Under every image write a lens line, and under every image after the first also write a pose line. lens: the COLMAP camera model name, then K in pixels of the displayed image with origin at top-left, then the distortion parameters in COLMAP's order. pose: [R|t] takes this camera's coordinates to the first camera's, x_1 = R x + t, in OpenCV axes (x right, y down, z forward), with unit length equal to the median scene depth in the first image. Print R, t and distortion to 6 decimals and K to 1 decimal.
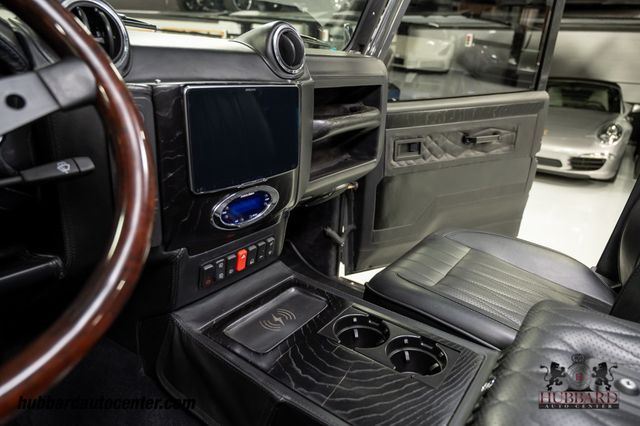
lens RADIAL K [[423.6, 0, 319.7], [0, 423.6, 212.9], [0, 0, 1]] dist [-0.002758, 0.008716]
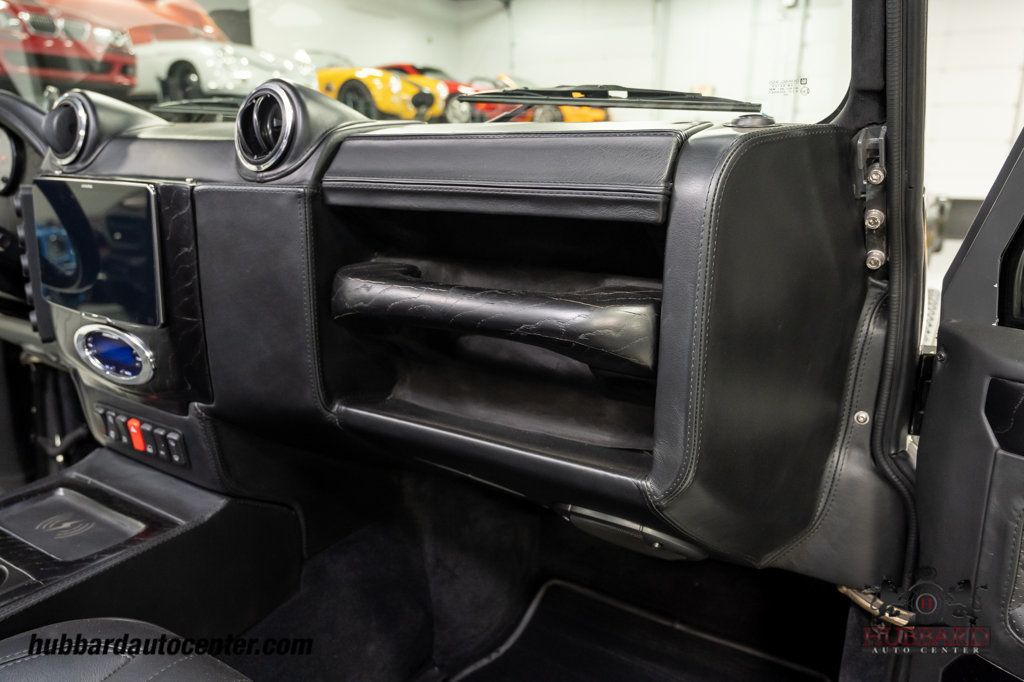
lens RADIAL K [[728.7, 0, 509.0], [0, 728.7, 344.8], [0, 0, 1]] dist [-0.003940, -0.001195]
pose [[0.077445, 0.200275, -0.976674, 0.942903], [-0.359446, 0.919344, 0.160016, -0.409583], [0.929947, 0.338669, 0.143187, 1.299740]]
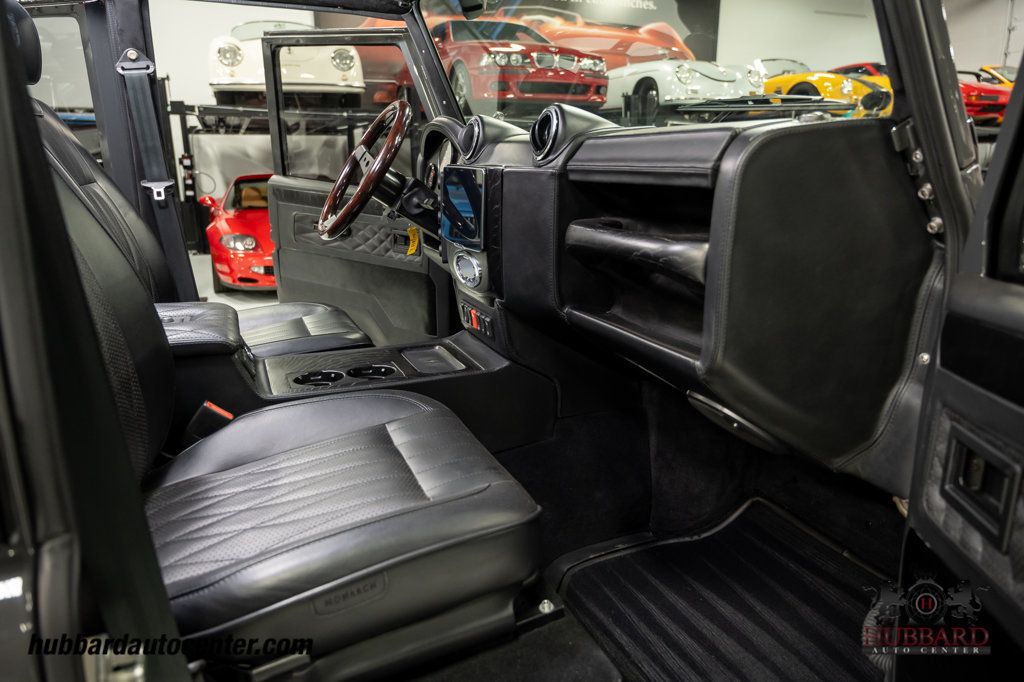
lens RADIAL K [[677.7, 0, 513.1], [0, 677.7, 344.3], [0, 0, 1]] dist [-0.002758, 0.008716]
pose [[-0.502069, 0.179559, -0.845982, 1.286107], [-0.329384, 0.864779, 0.379029, -0.541448], [0.799646, 0.468952, -0.375034, 1.747787]]
